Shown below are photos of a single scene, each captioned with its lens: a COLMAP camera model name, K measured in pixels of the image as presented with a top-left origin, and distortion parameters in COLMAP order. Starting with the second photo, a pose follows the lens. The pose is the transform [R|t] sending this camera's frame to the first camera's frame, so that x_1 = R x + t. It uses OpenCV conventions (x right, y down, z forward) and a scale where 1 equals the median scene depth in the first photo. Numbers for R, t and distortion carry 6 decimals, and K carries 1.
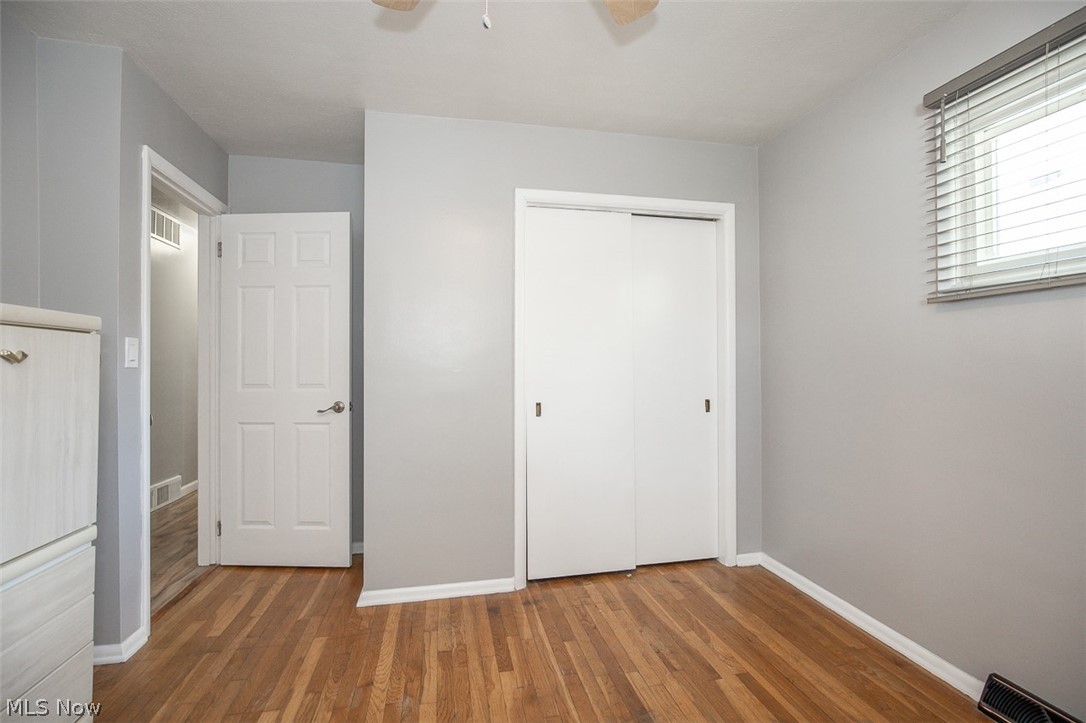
lens RADIAL K [[497.0, 0, 543.0], [0, 497.0, 361.5], [0, 0, 1]] dist [-0.009068, 0.000004]
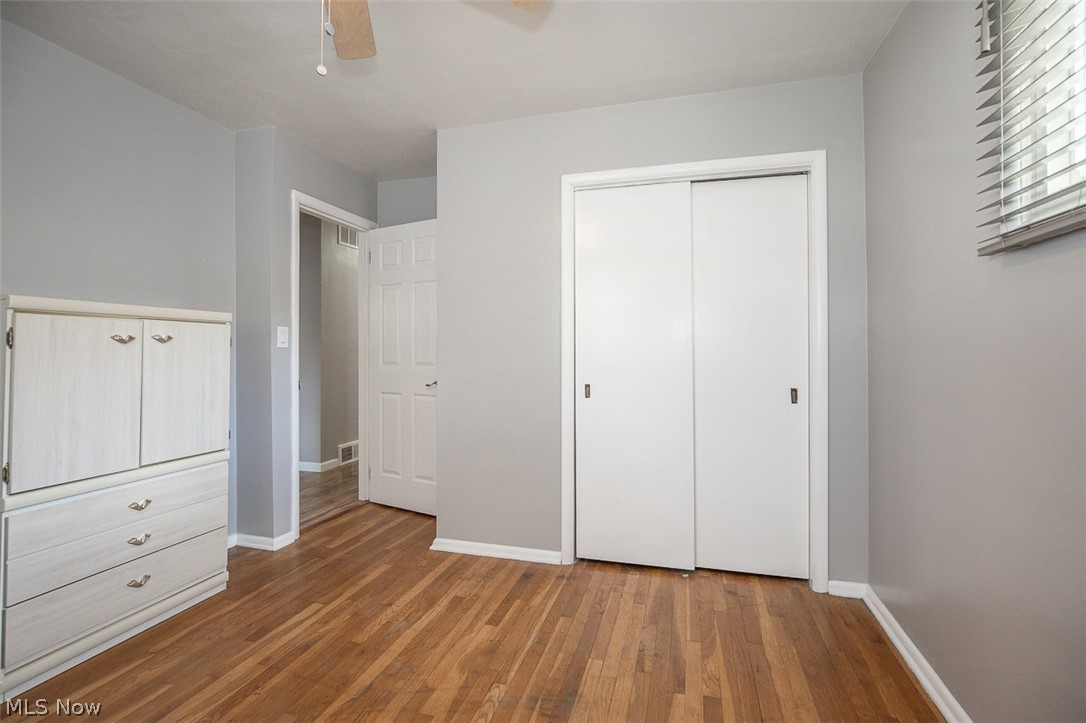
lens RADIAL K [[509.9, 0, 550.1], [0, 509.9, 349.2], [0, 0, 1]] dist [-0.008468, 0.000696]
pose [[0.881698, 0.003201, -0.471803, 0.460260], [-0.001109, 0.999988, 0.004713, 0.007856], [0.471813, -0.003632, 0.881691, 0.058428]]
